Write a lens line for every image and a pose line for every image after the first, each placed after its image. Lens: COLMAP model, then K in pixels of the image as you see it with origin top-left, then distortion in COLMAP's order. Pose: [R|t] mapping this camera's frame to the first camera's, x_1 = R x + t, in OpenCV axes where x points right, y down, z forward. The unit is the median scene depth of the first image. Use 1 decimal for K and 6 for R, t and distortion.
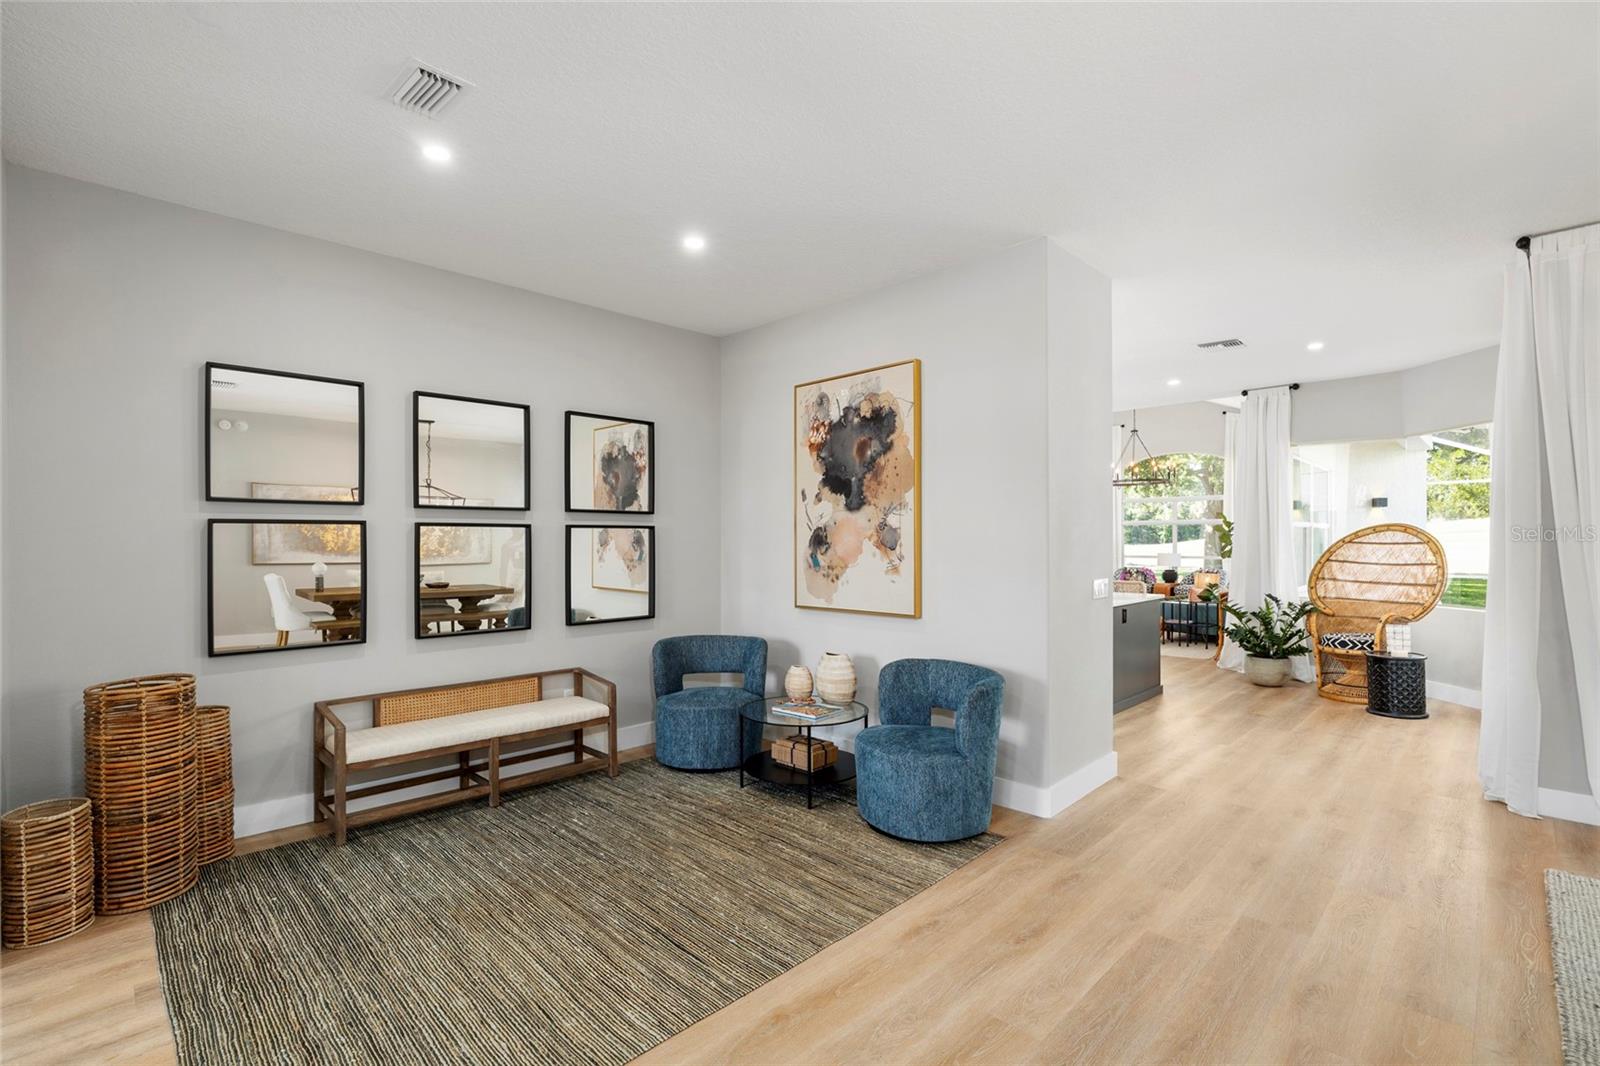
lens RADIAL K [[716.2, 0, 800.0], [0, 716.2, 539.7], [0, 0, 1]] dist [-0.006148, 0.000718]
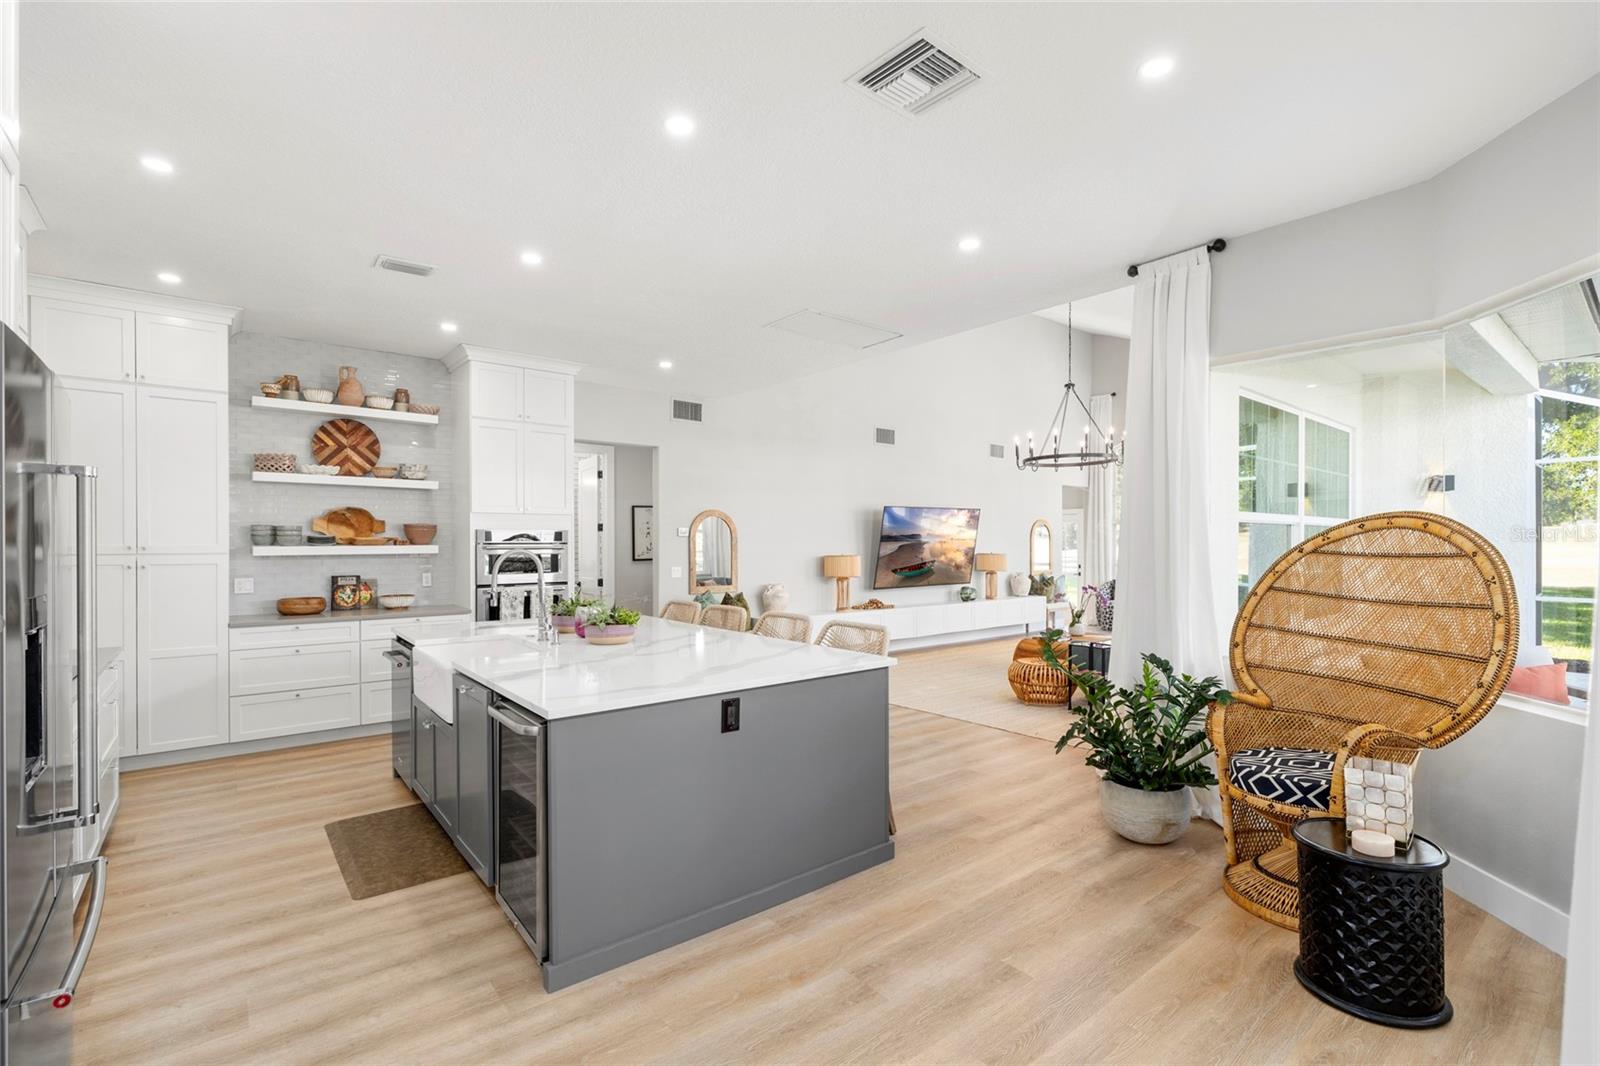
lens RADIAL K [[728.4, 0, 793.7], [0, 728.4, 546.6], [0, 0, 1]] dist [-0.002824, -0.000346]
pose [[0.994556, 0.003055, -0.104159, 0.492862], [-0.002540, 0.999984, 0.005074, -0.002315], [0.104173, -0.004781, 0.994548, 0.498830]]
